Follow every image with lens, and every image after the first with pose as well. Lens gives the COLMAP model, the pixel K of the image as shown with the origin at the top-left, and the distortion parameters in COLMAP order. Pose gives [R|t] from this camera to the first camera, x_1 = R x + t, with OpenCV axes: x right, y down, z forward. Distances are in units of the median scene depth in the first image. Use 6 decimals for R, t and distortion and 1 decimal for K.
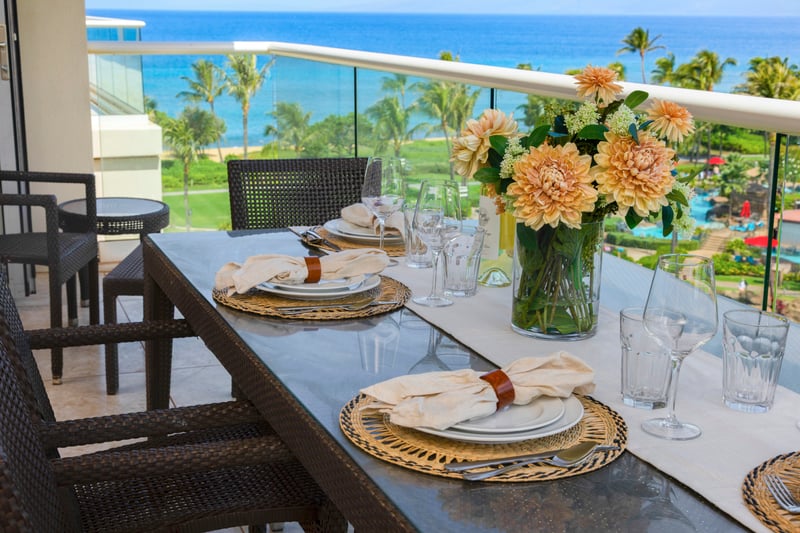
lens RADIAL K [[1120.8, 0, 398.9], [0, 1120.8, 270.7], [0, 0, 1]] dist [0.023213, 0.000000]
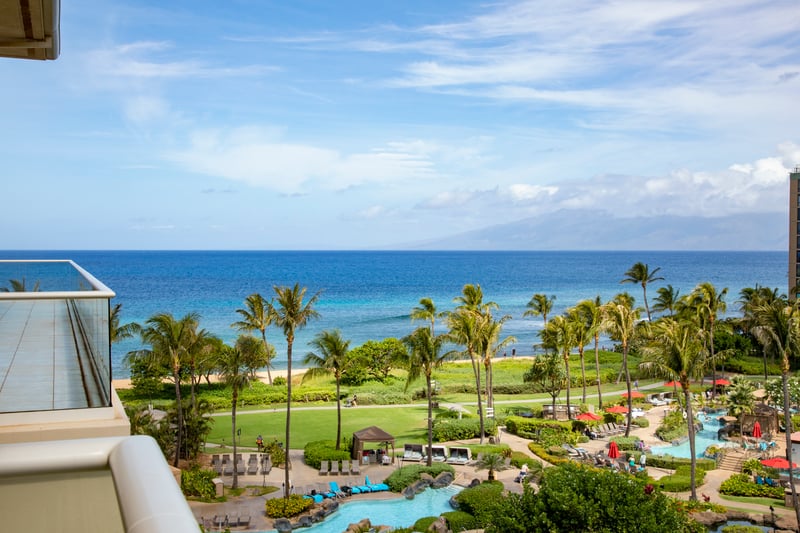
lens RADIAL K [[838.6, 0, 398.0], [0, 838.6, 265.2], [0, 0, 1]] dist [0.021849, 0.000000]
pose [[0.999528, -0.009018, -0.029374, -0.006391], [0.002986, 0.979943, -0.199257, -0.048543], [0.030582, 0.199075, 0.979507, 0.173696]]
